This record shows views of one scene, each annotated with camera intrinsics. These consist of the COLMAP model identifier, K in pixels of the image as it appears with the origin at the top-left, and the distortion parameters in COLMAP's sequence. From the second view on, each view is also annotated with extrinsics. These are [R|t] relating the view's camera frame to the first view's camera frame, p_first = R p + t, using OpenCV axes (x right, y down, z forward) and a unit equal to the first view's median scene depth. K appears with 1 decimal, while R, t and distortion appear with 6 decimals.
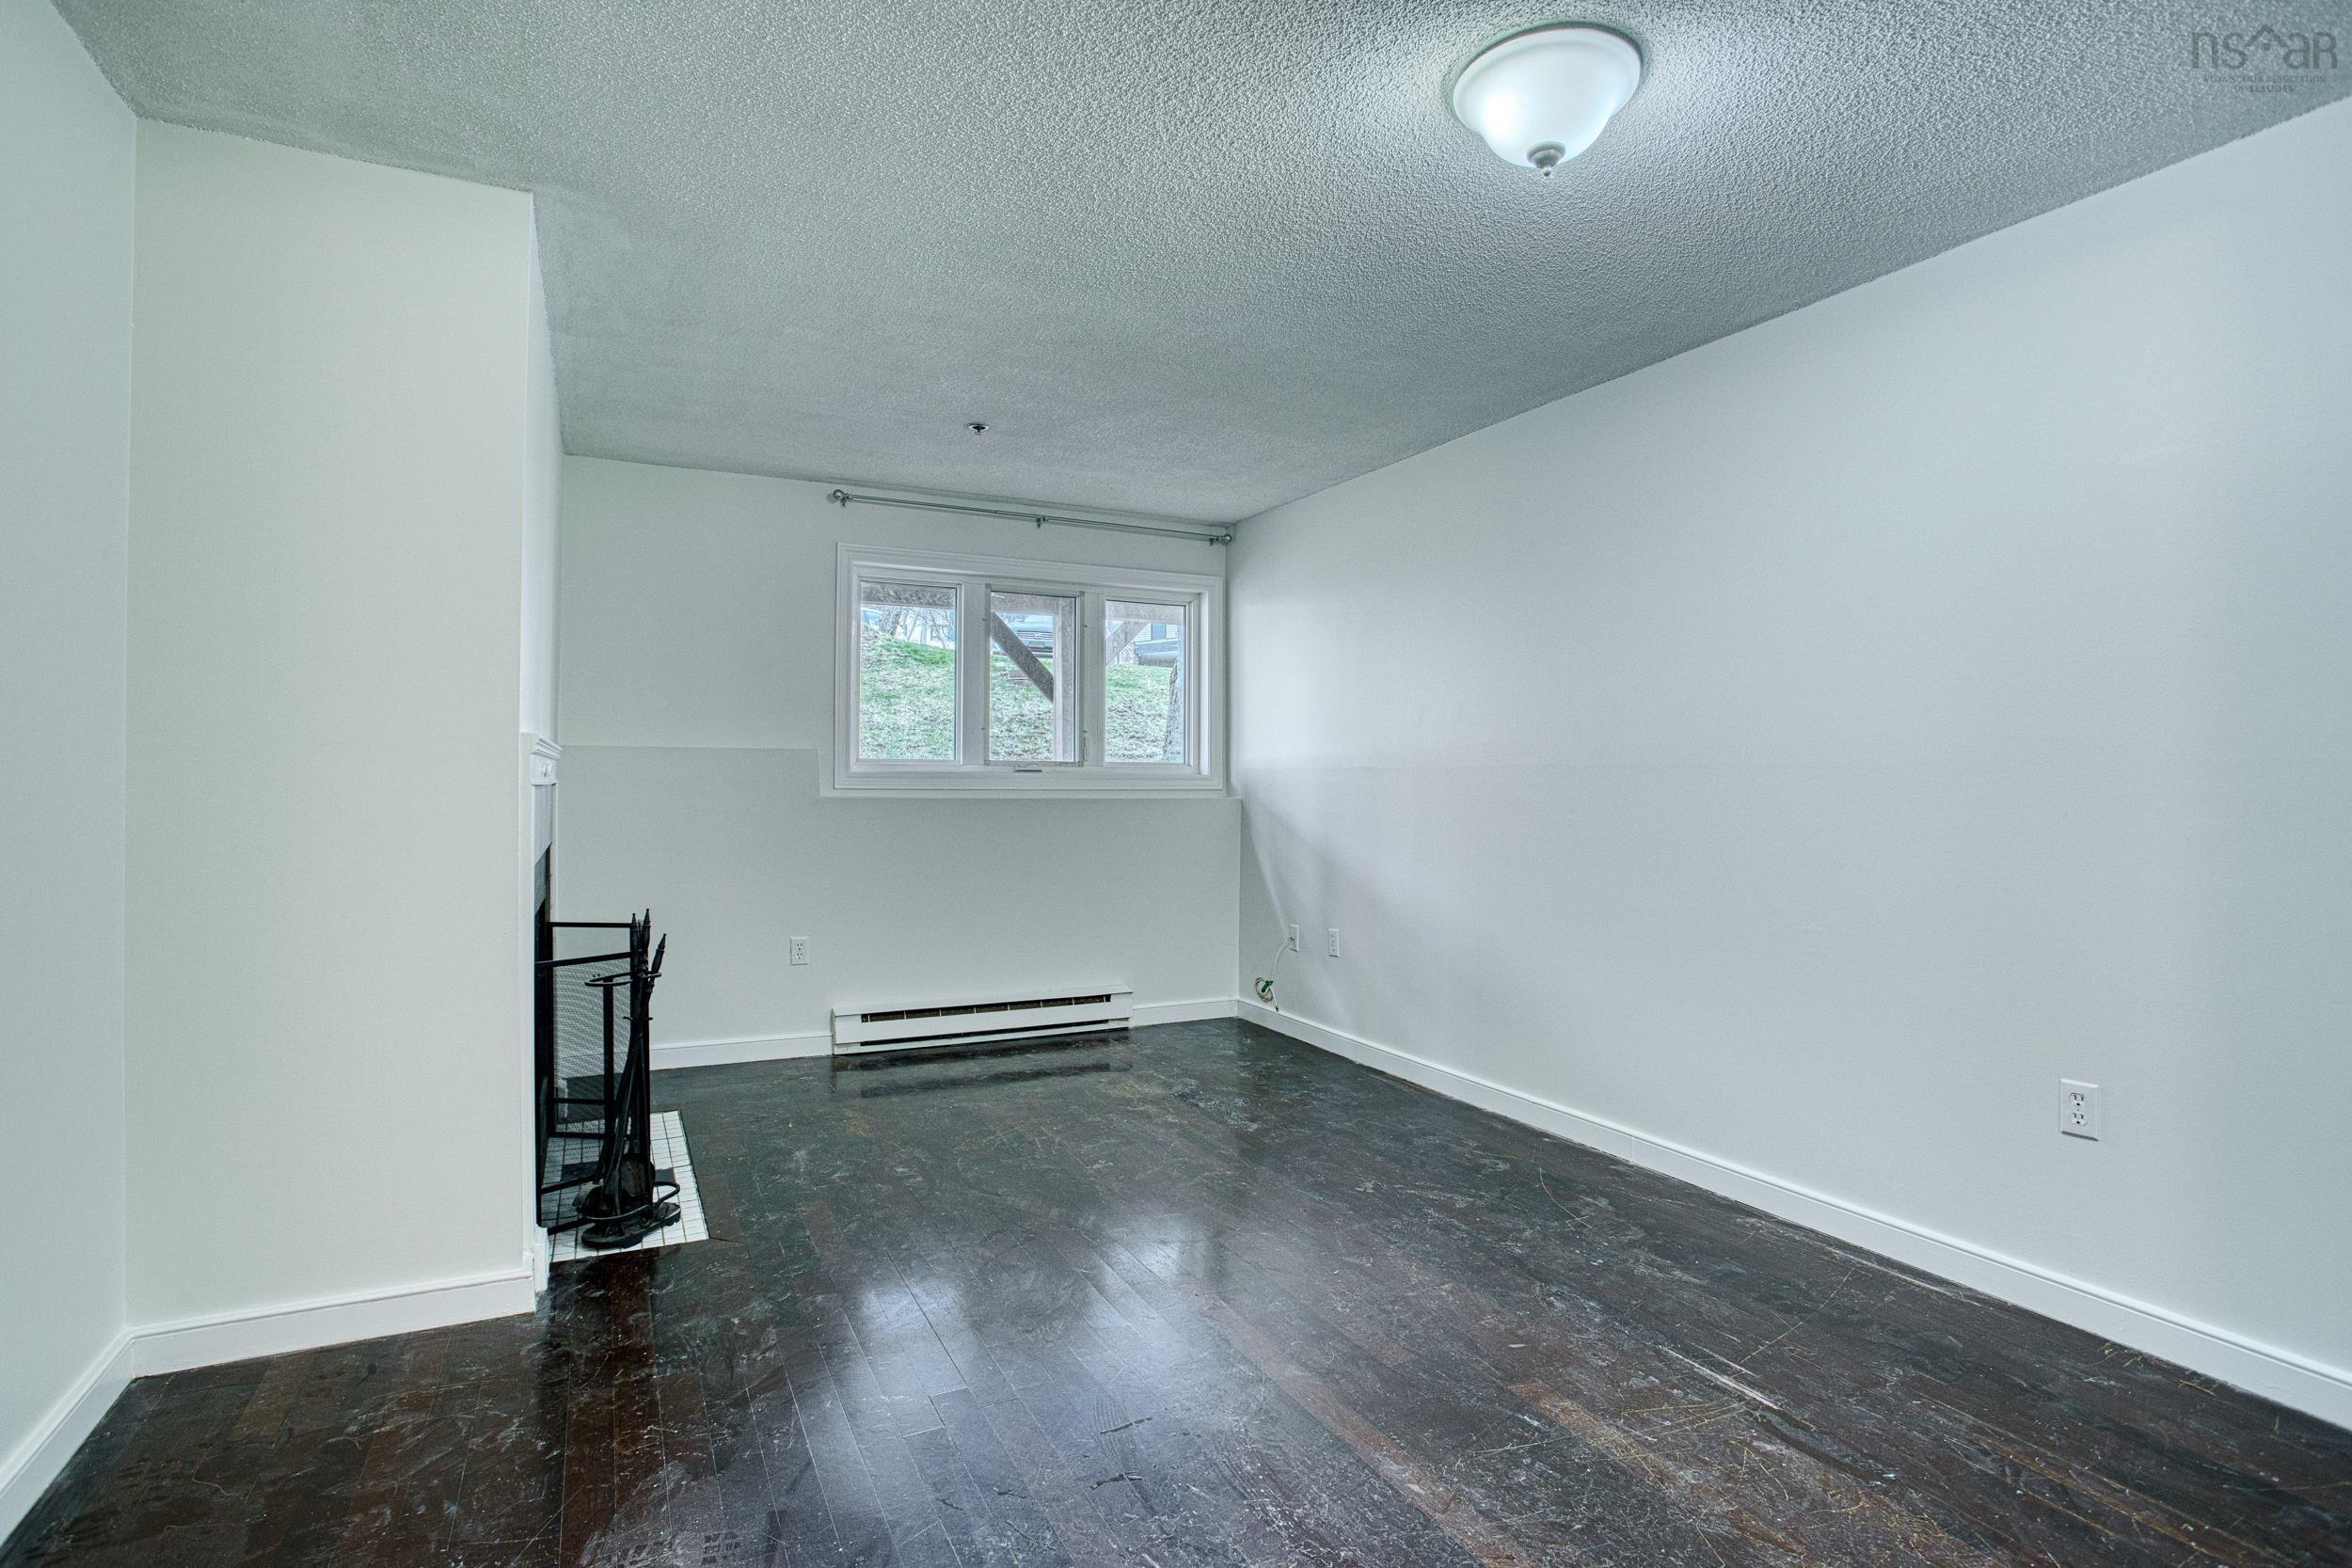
lens RADIAL K [[1160.0, 0, 1166.5], [0, 1160.0, 780.5], [0, 0, 1]] dist [-0.069516, 0.028880]
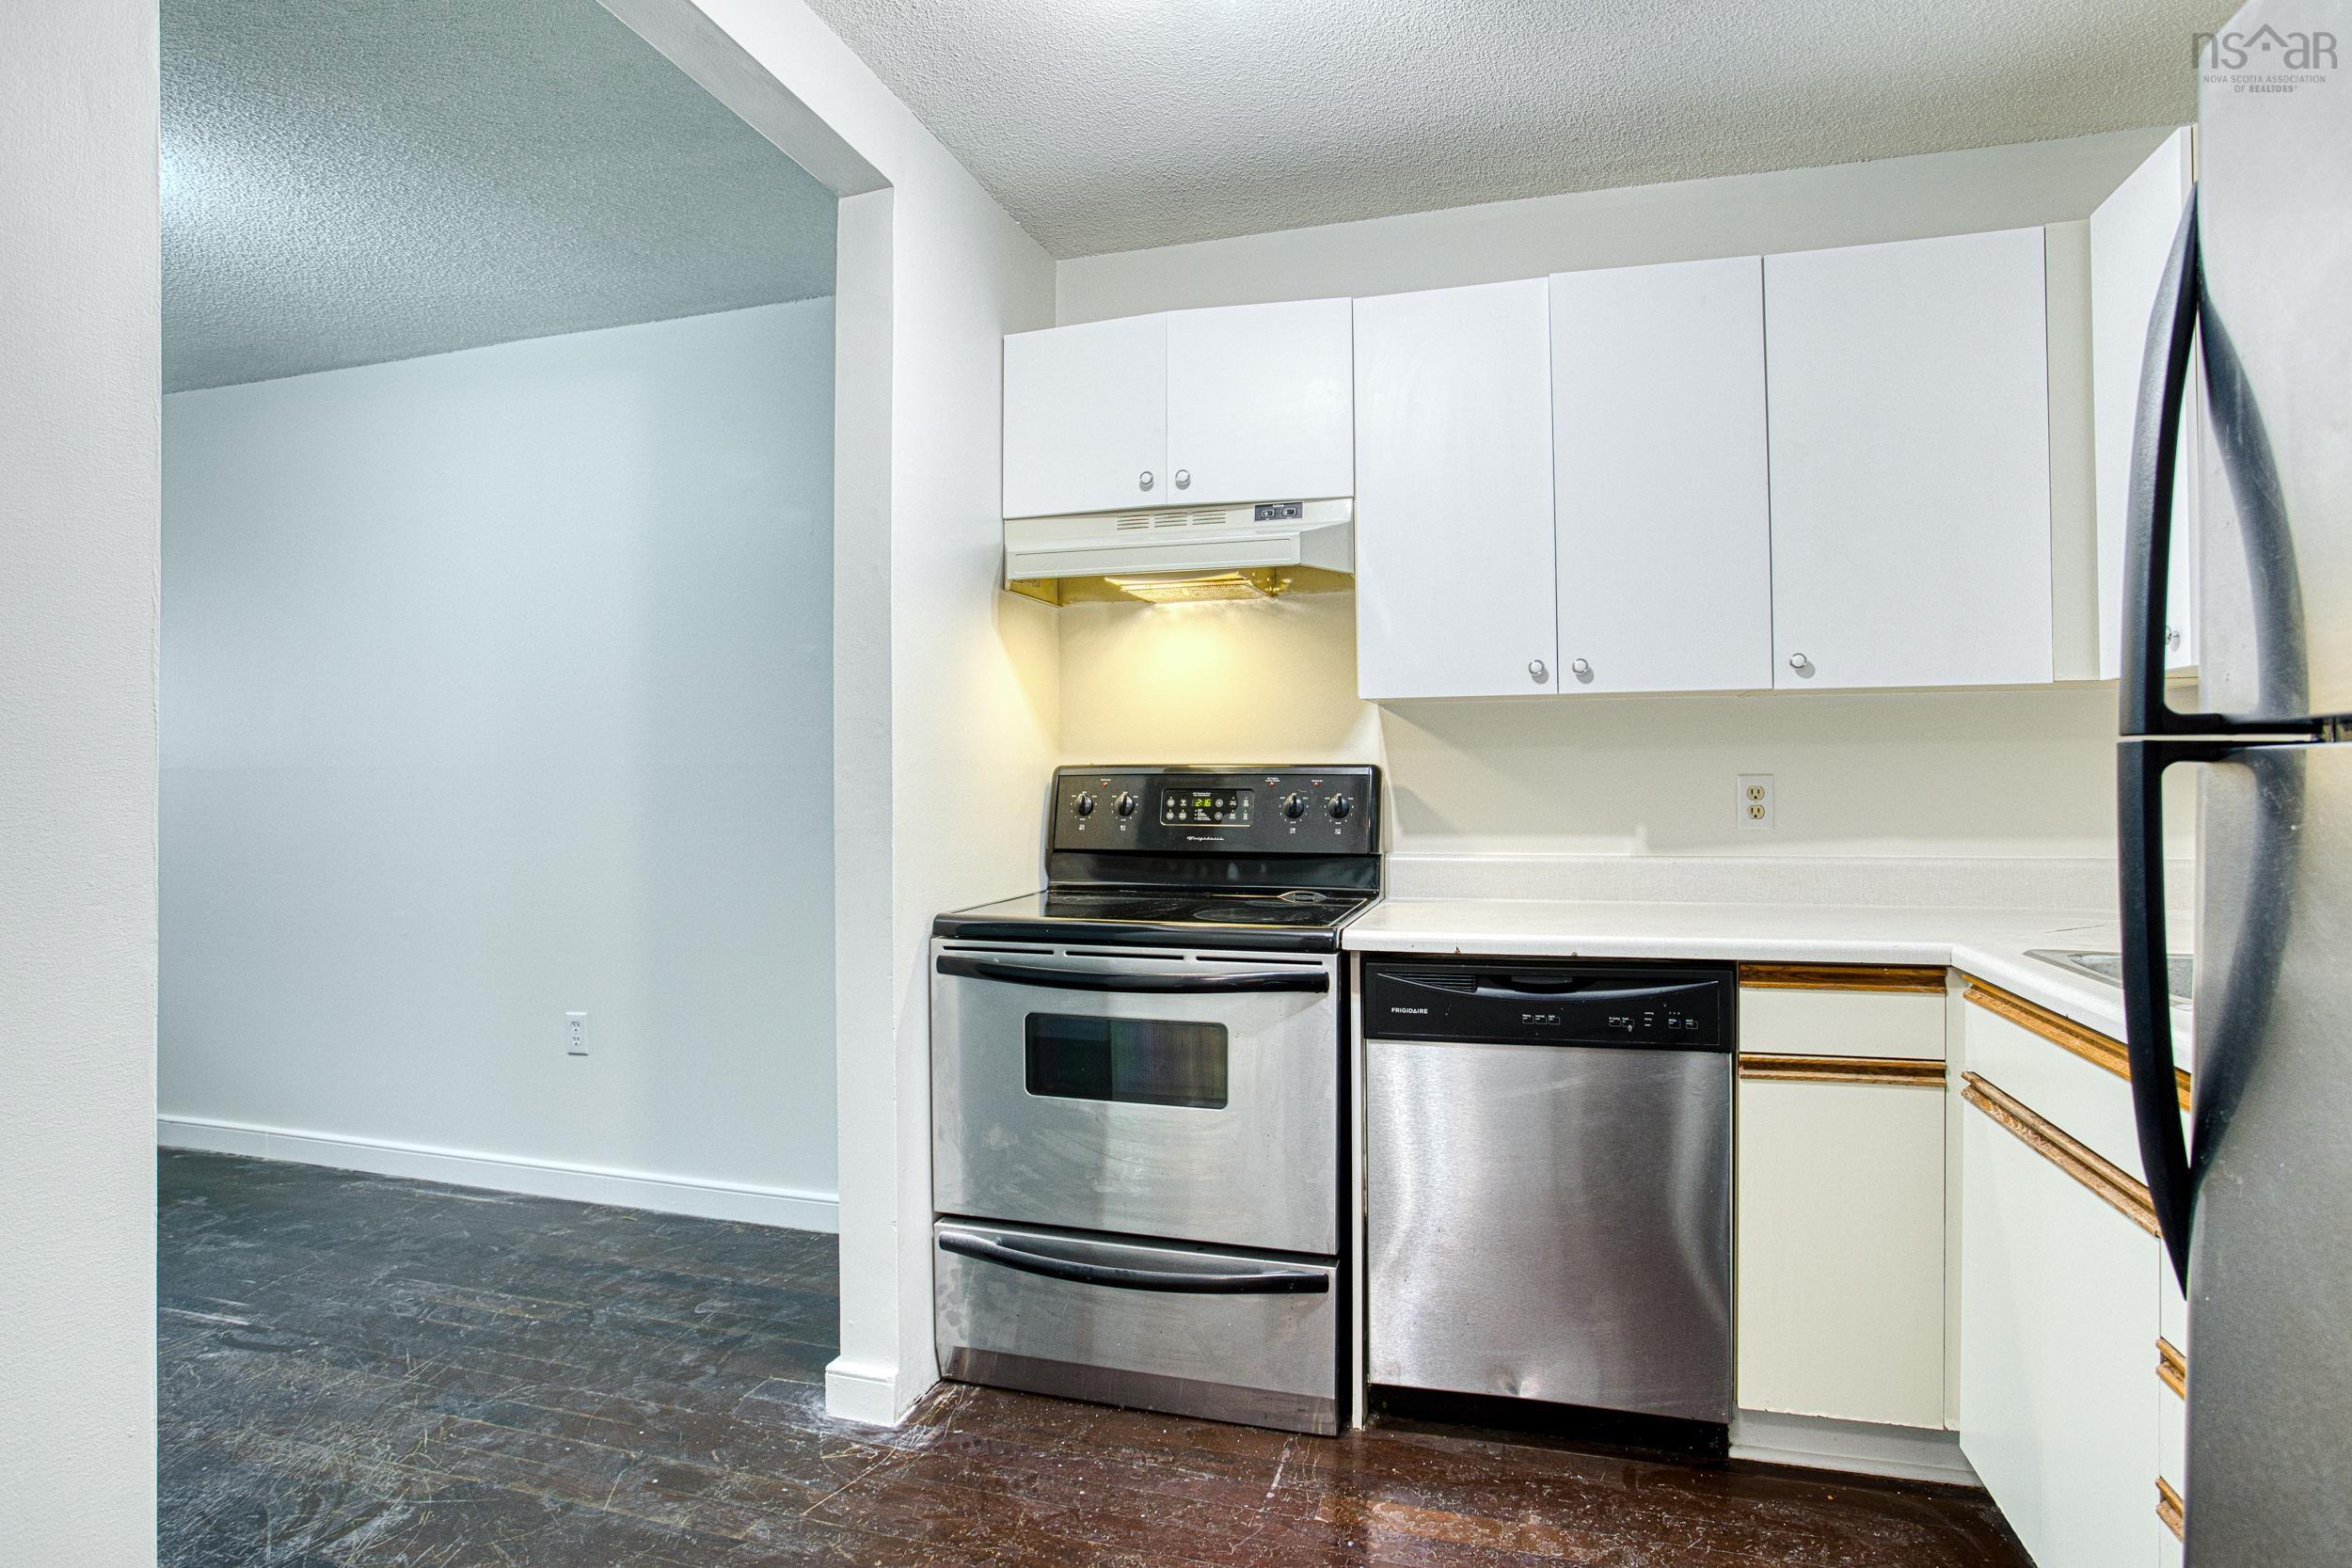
lens RADIAL K [[1230.7, 0, 1184.9], [0, 1230.7, 790.1], [0, 0, 1]] dist [-0.041381, 0.009600]
pose [[0.677199, -0.015353, 0.735640, 0.132021], [0.010601, 0.999882, 0.011109, 0.001325], [-0.735724, 0.000275, 0.677282, -0.245224]]
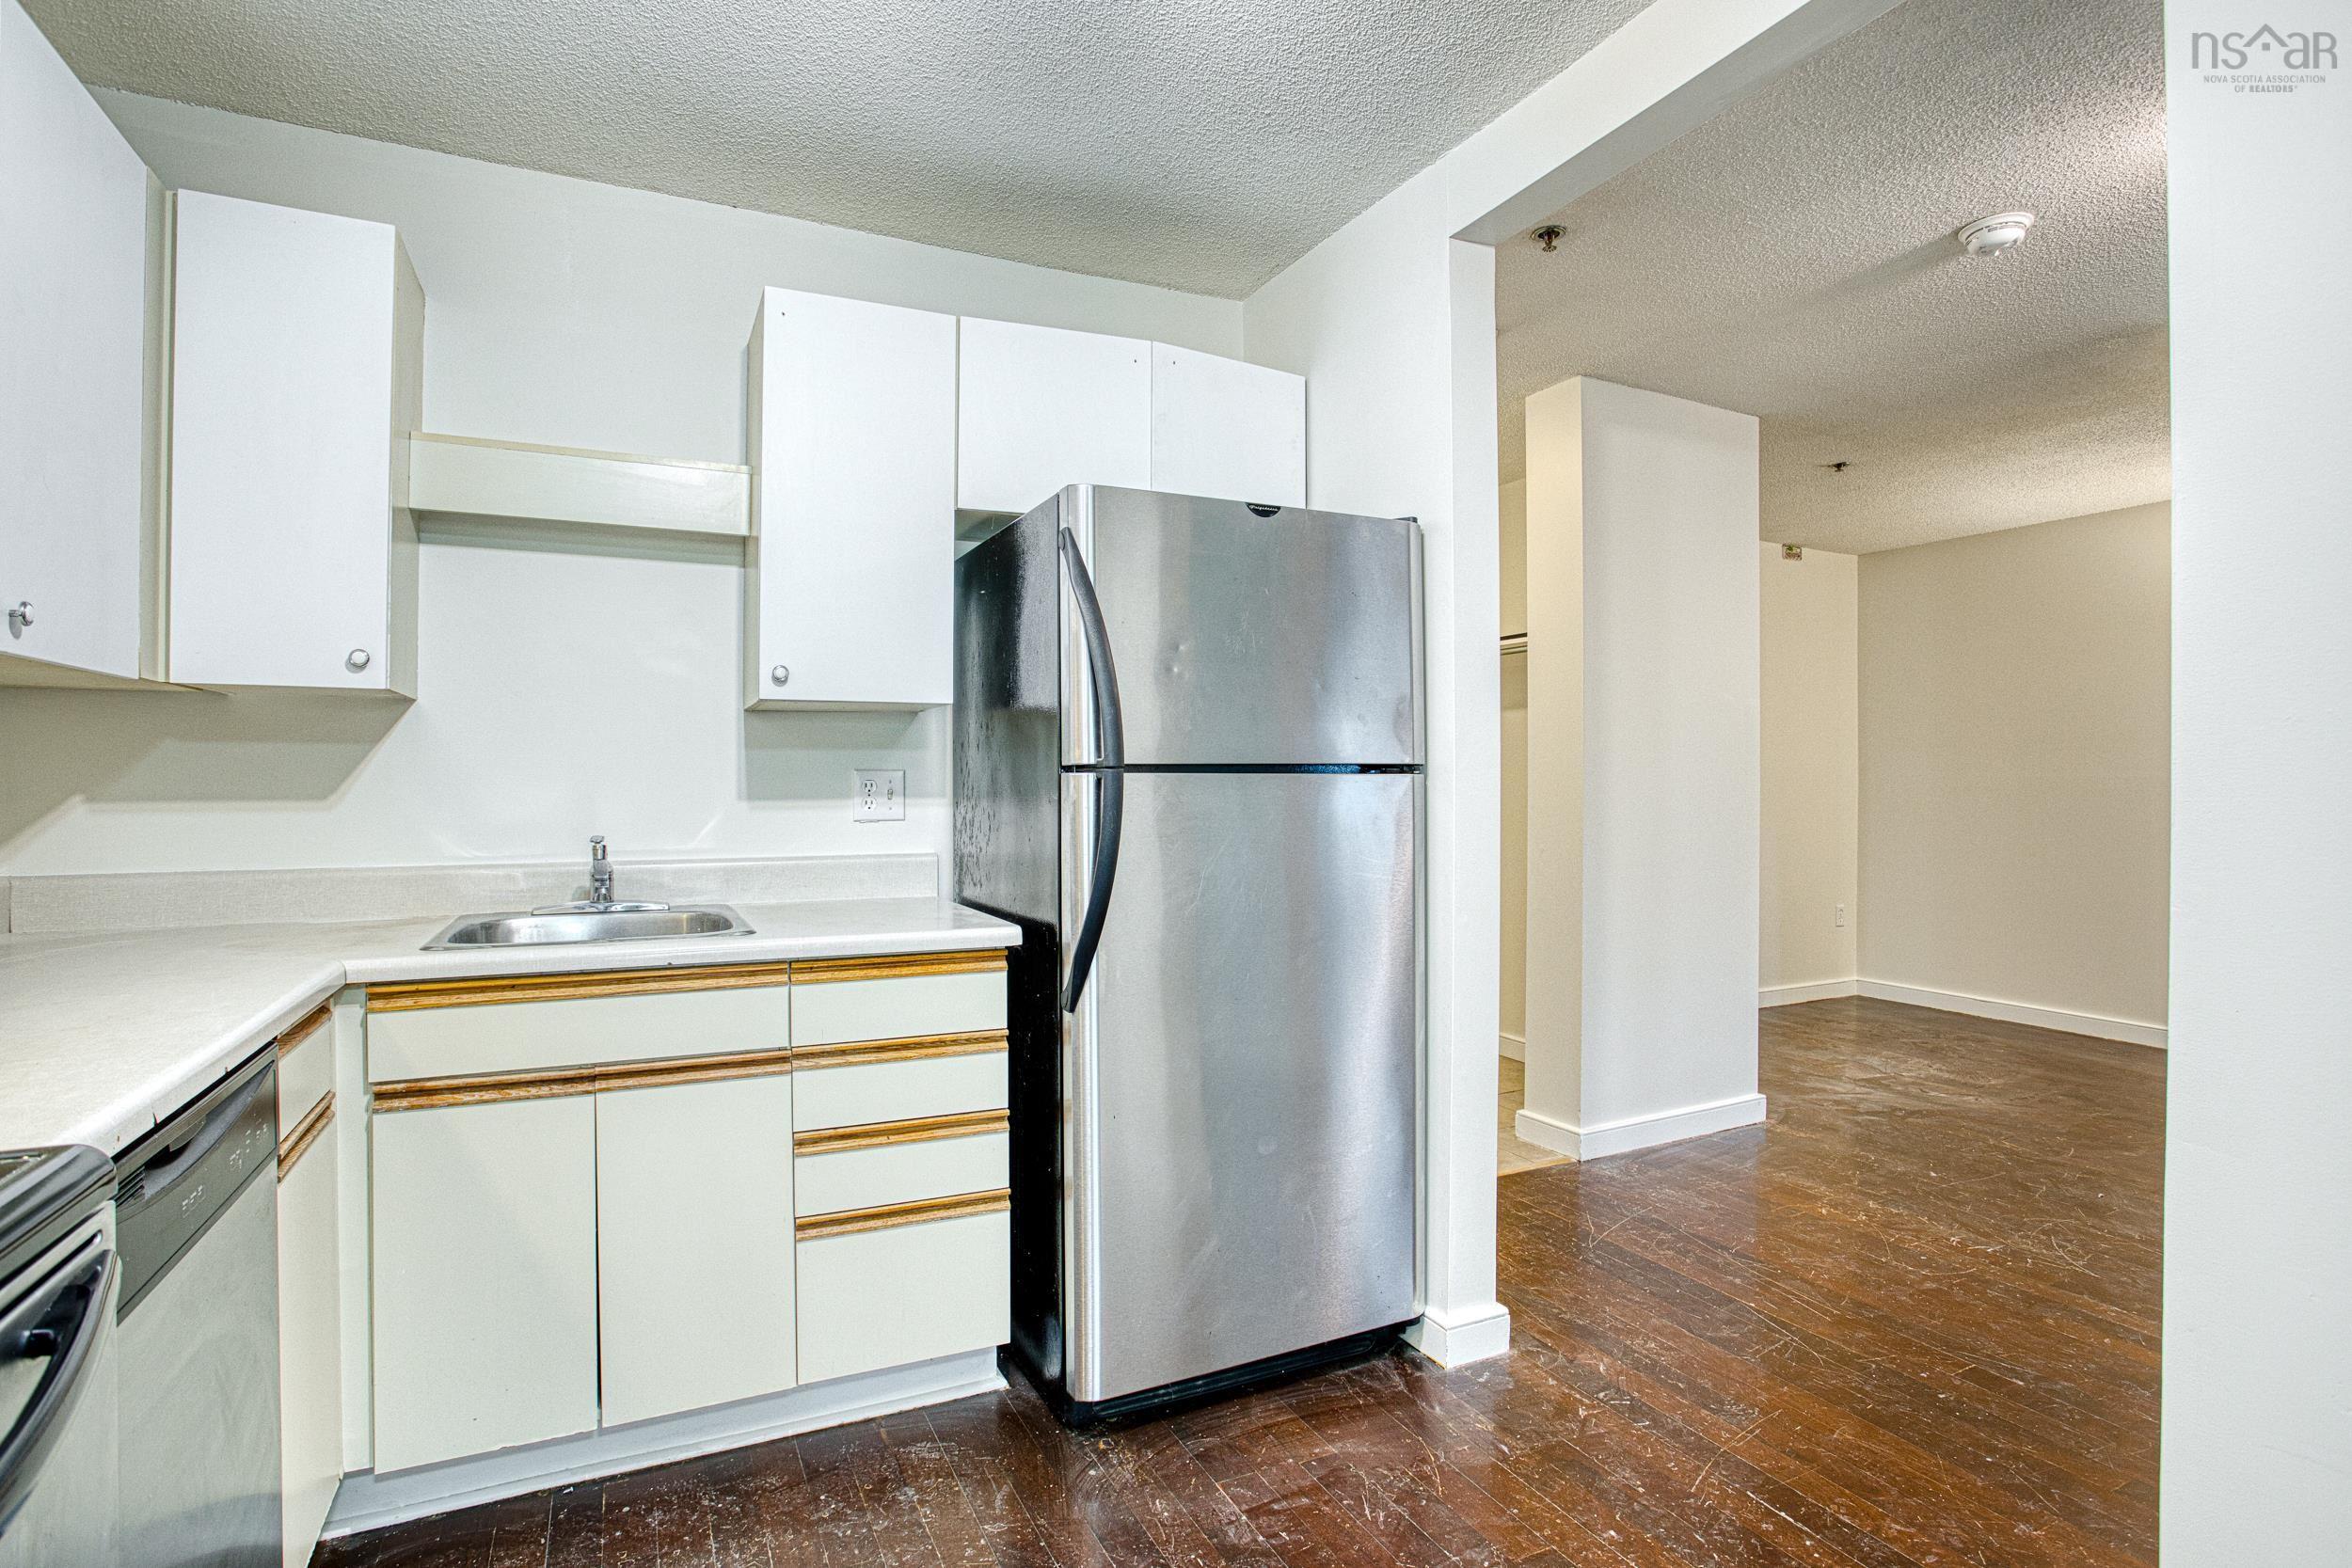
lens RADIAL K [[1160.0, 0, 1171.1], [0, 1160.0, 774.4], [0, 0, 1]] dist [-0.069516, 0.028880]
pose [[-0.999960, -0.005171, 0.007305, 0.335693], [-0.005213, 0.999970, -0.005771, 0.001712], [-0.007275, -0.005809, -0.999957, 0.190262]]
